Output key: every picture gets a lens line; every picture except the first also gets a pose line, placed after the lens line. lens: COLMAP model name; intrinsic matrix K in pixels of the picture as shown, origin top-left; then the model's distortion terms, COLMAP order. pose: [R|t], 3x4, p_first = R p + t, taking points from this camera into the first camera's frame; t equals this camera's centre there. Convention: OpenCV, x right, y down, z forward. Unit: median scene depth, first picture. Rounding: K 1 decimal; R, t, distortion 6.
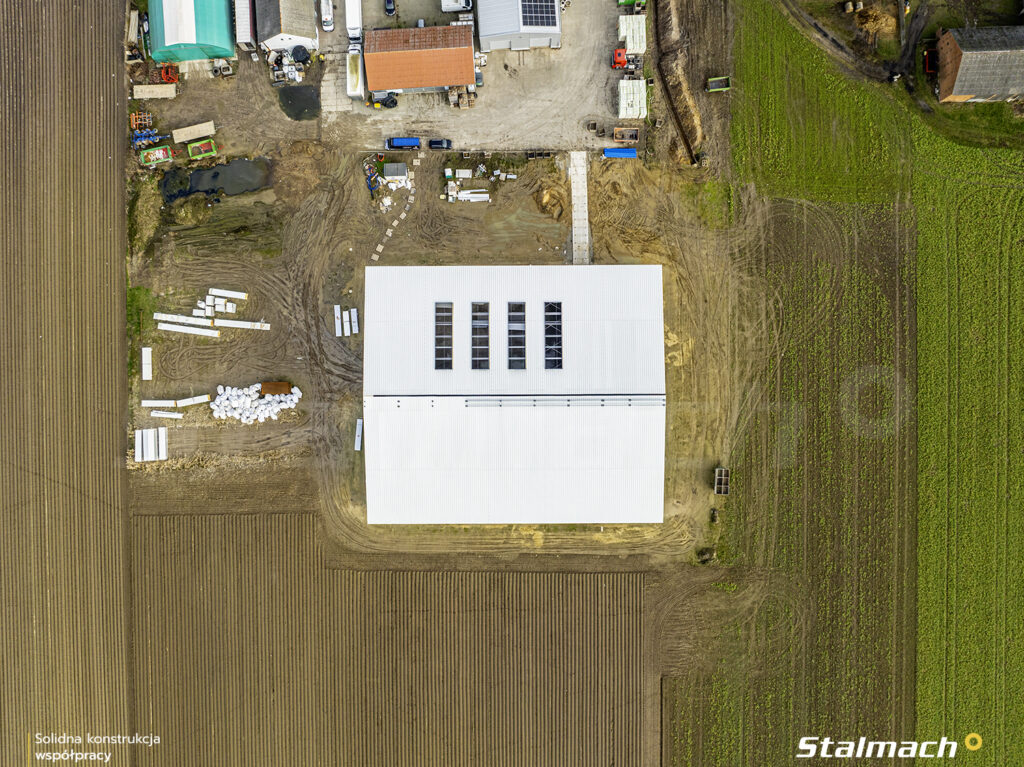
lens RADIAL K [[711.3, 0, 516.0], [0, 711.3, 385.4], [0, 0, 1]] dist [0.002211, -0.002251]
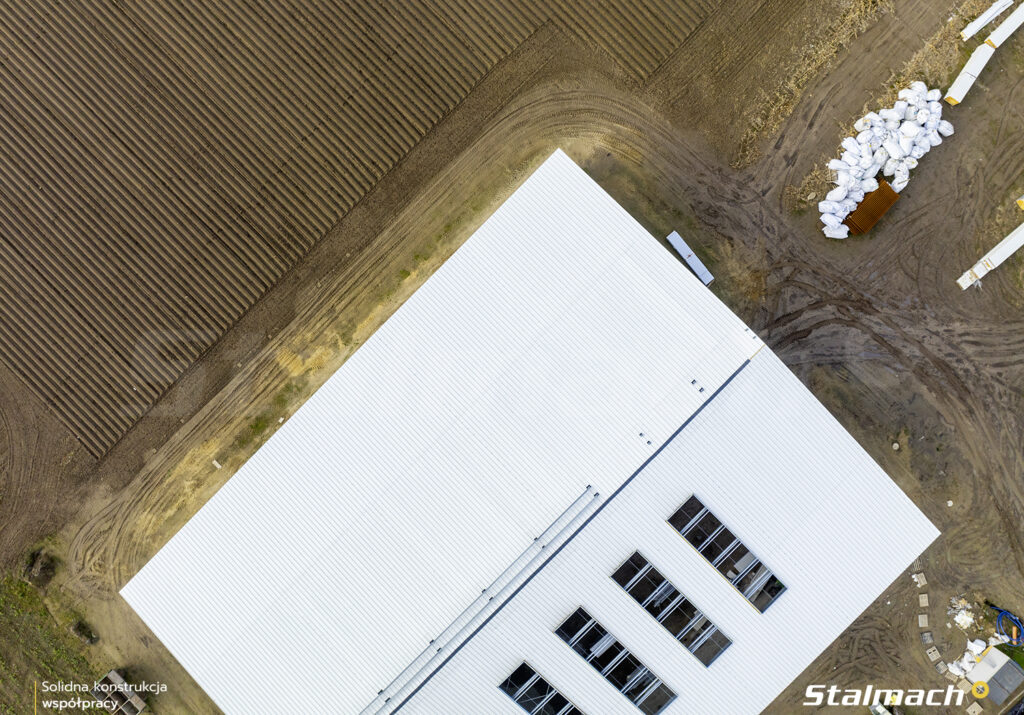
lens RADIAL K [[754.8, 0, 516.0], [0, 754.8, 356.3], [0, 0, 1]] dist [-0.026267, 0.013095]
pose [[-0.709218, 0.704721, 0.019454, -0.094831], [-0.704911, -0.708457, -0.034481, 0.124931], [-0.010517, -0.038169, 0.999216, 0.466058]]
